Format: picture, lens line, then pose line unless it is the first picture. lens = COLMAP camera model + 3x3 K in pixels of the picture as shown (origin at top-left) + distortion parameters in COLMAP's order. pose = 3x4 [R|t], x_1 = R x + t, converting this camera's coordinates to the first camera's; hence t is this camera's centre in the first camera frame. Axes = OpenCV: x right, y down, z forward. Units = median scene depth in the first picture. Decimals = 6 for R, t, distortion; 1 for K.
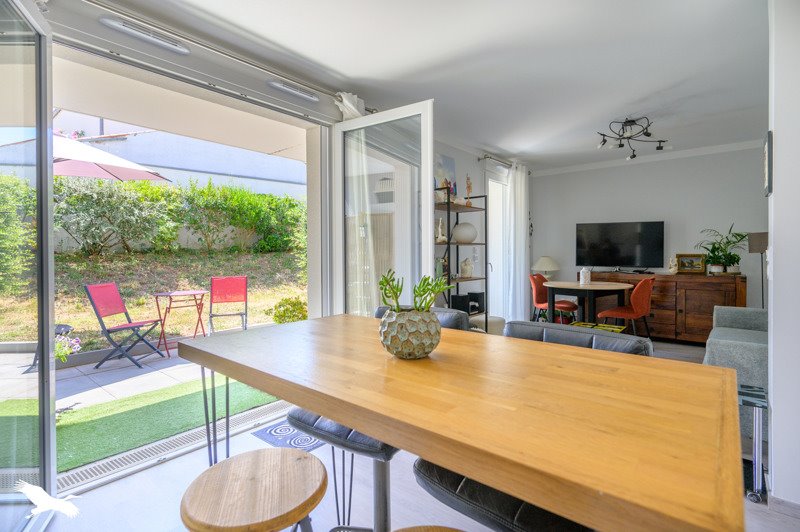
lens RADIAL K [[386.5, 0, 400.0], [0, 386.5, 266.0], [0, 0, 1]] dist [-0.000311, -0.000004]
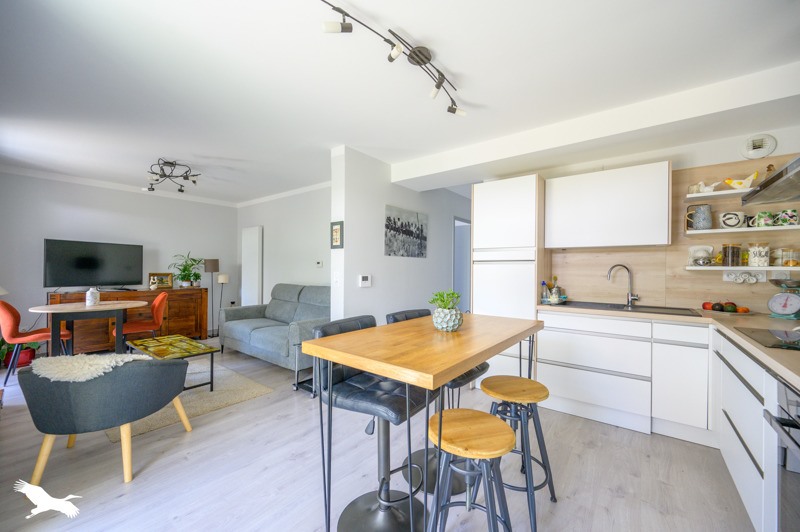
lens RADIAL K [[319.4, 0, 399.2], [0, 319.4, 269.2], [0, 0, 1]] dist [0.000618, -0.000026]
pose [[-0.030012, 0.006634, 0.999528, -0.337895], [0.029024, 0.999562, -0.005763, -0.015883], [-0.999128, 0.028837, -0.030191, 0.273928]]
